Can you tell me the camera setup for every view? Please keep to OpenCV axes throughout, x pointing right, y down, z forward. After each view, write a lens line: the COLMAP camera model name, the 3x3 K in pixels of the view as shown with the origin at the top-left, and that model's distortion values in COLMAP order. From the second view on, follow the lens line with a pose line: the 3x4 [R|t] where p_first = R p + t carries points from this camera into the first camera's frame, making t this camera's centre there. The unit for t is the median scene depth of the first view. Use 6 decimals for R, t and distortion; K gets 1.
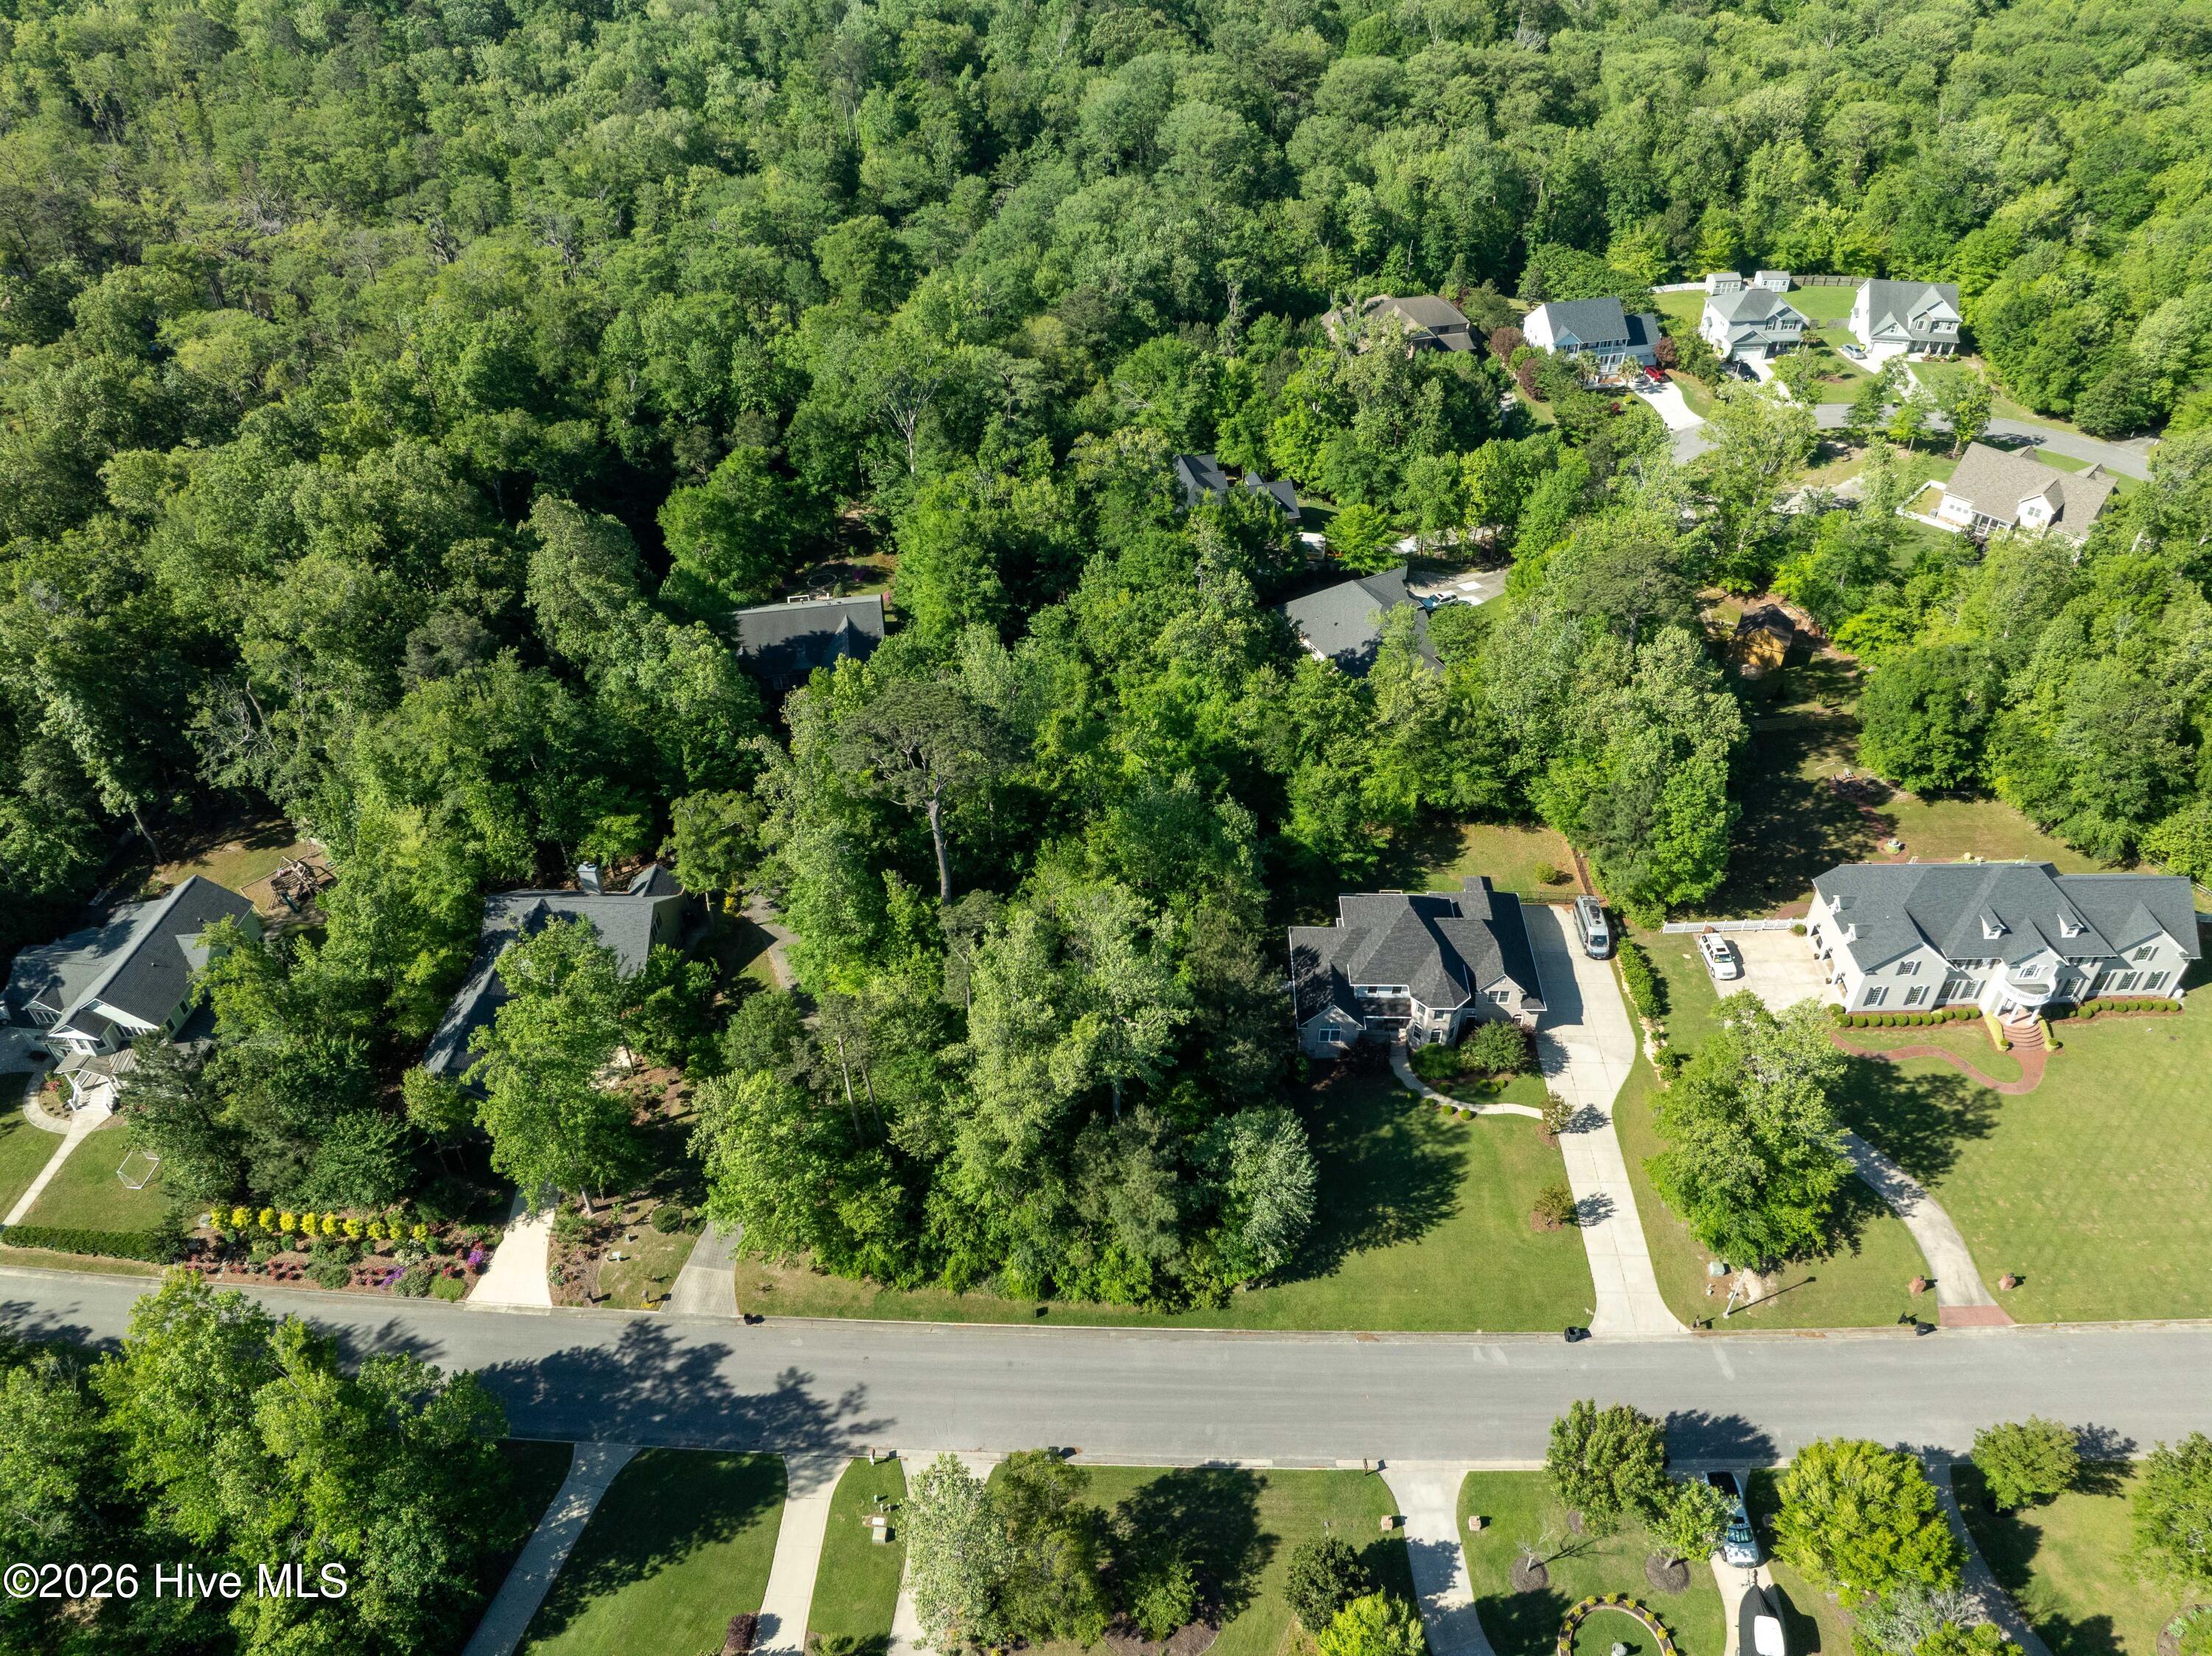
lens RADIAL K [[1563.0, 0, 1113.9], [0, 1563.0, 816.5], [0, 0, 1]] dist [-0.046978, 0.013629]
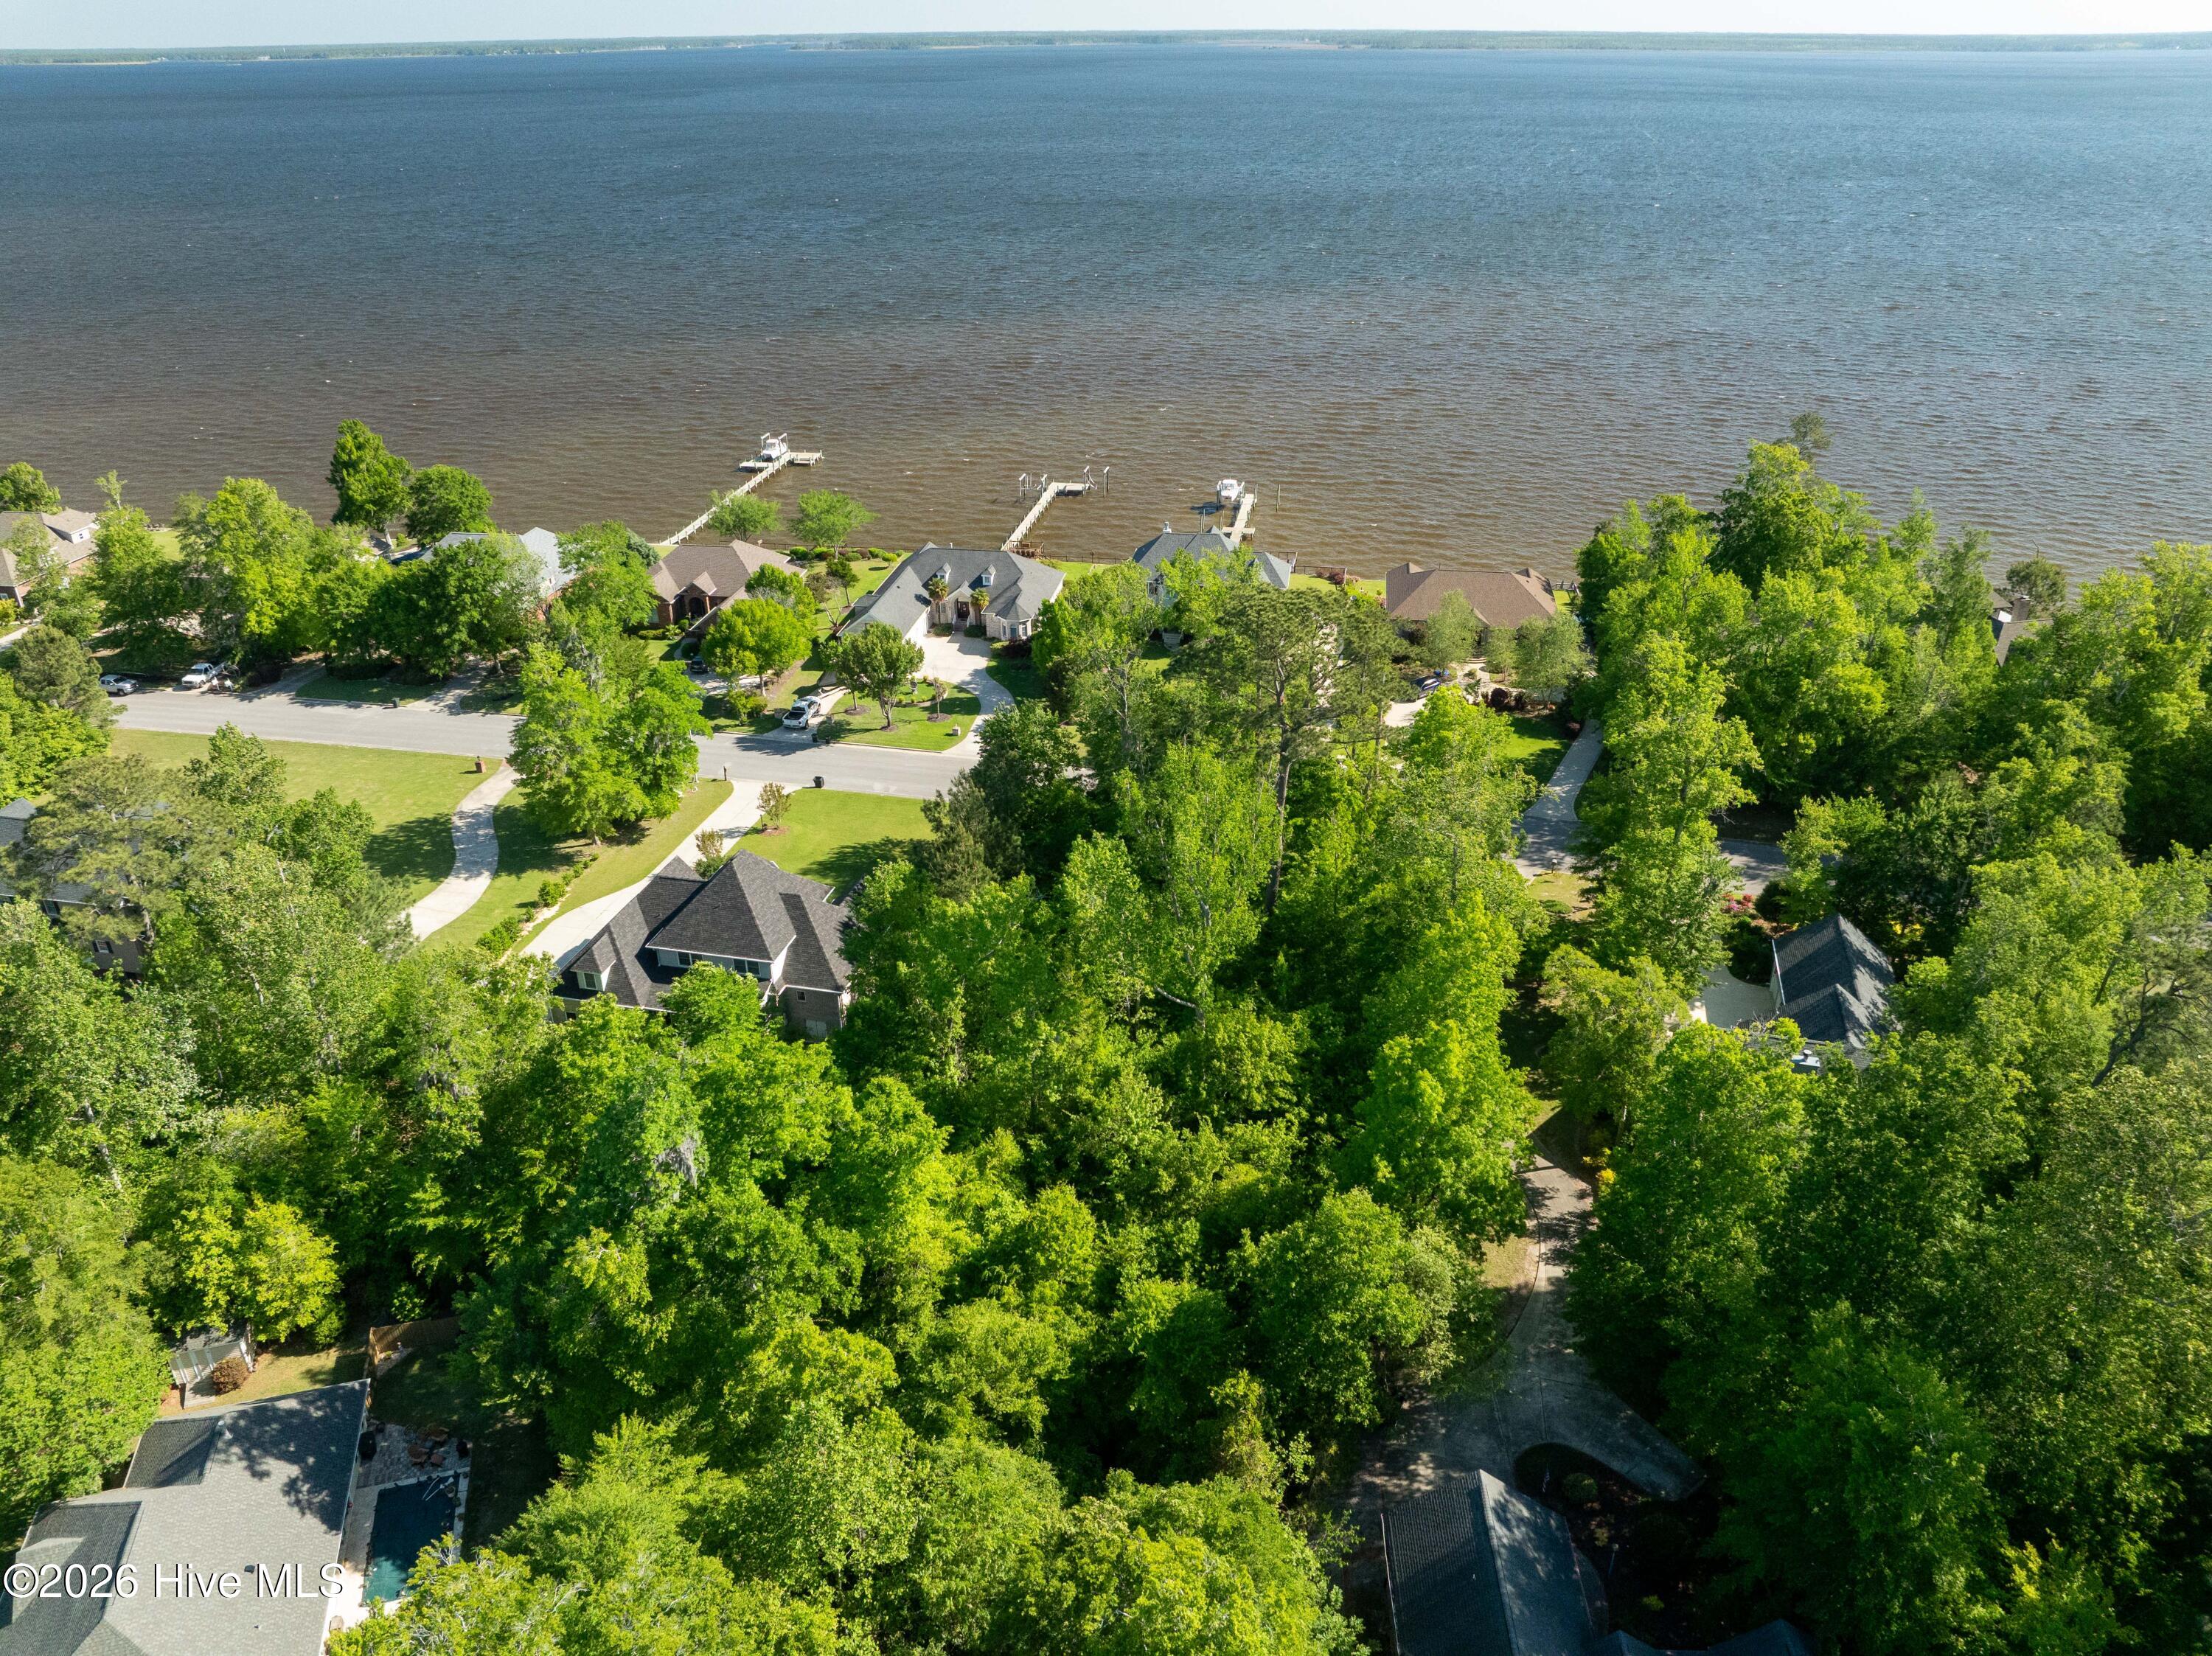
lens RADIAL K [[1563.0, 0, 1119.2], [0, 1563.0, 830.7], [0, 0, 1]] dist [-0.046978, 0.013629]
pose [[-0.979082, -0.083360, 0.185608, -0.171601], [0.139113, 0.391448, 0.909624, -0.690780], [-0.148482, 0.916417, -0.371663, 1.261251]]
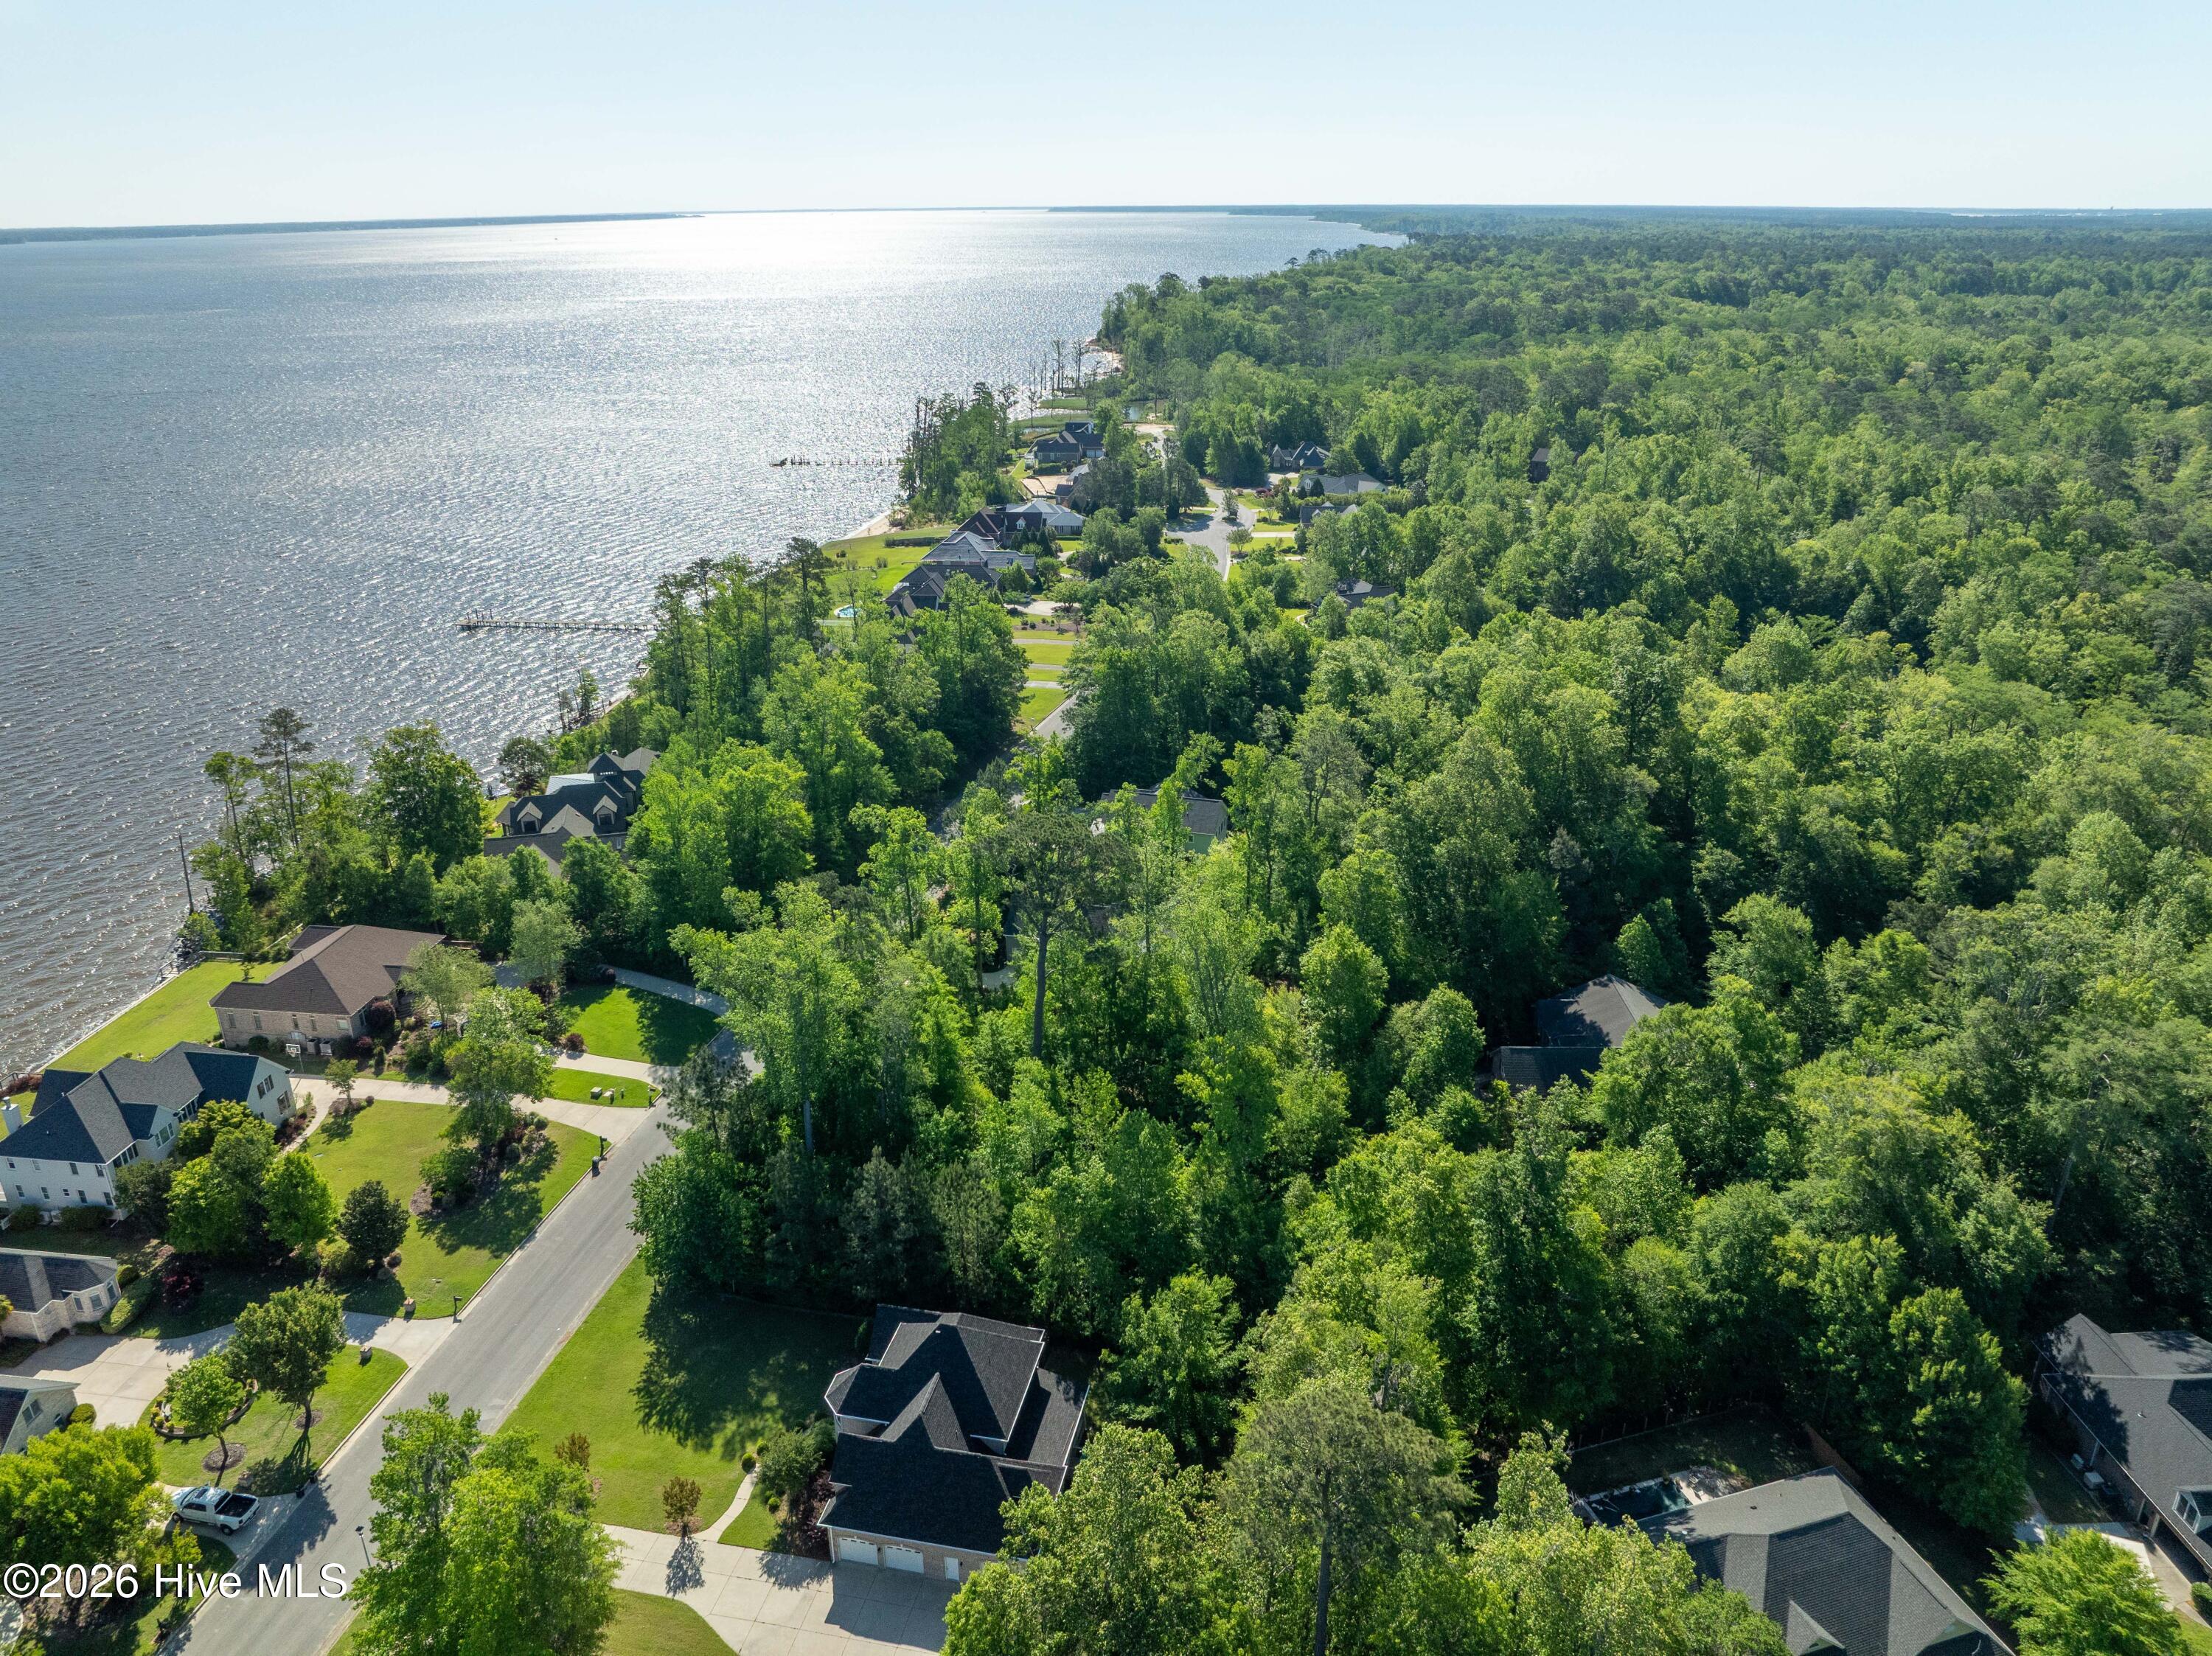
lens RADIAL K [[1563.0, 0, 1119.2], [0, 1563.0, 839.1], [0, 0, 1]] dist [-0.046978, 0.013629]
pose [[-0.179994, 0.382859, -0.906102, 0.805891], [-0.620792, 0.670323, 0.406552, -0.498218], [0.763034, 0.635677, 0.117021, 0.805647]]
